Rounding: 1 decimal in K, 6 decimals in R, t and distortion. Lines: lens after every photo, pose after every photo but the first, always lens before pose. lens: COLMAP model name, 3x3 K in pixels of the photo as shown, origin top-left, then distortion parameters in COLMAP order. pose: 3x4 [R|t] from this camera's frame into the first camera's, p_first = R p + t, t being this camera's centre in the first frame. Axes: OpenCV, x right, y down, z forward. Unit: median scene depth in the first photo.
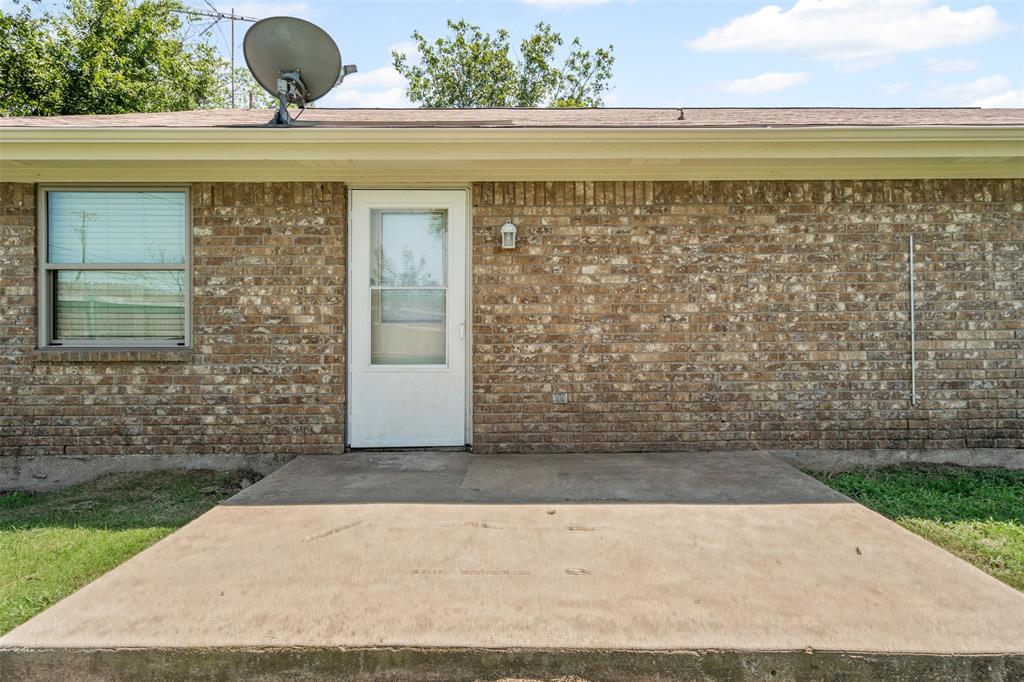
lens RADIAL K [[516.8, 0, 509.3], [0, 516.8, 316.5], [0, 0, 1]] dist [-0.000224, 0.000160]
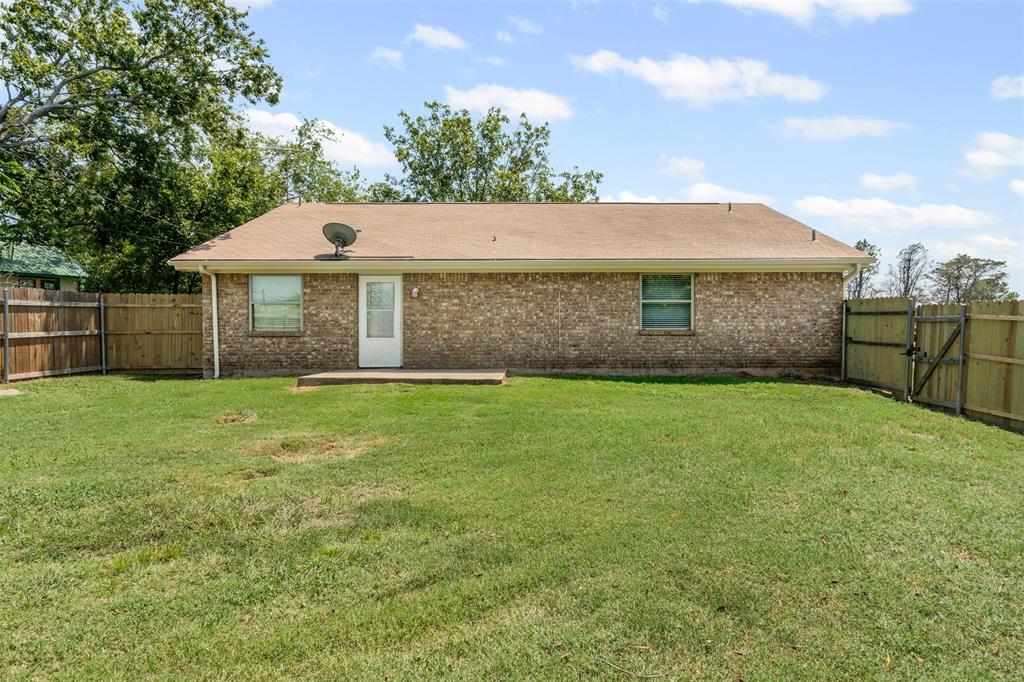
lens RADIAL K [[505.8, 0, 514.0], [0, 505.8, 333.9], [0, 0, 1]] dist [-0.001694, 0.000277]
pose [[0.999850, 0.002446, 0.017120, 0.485850], [-0.002776, 0.999810, 0.019313, 0.016962], [-0.017070, -0.019358, 0.999667, -1.765673]]
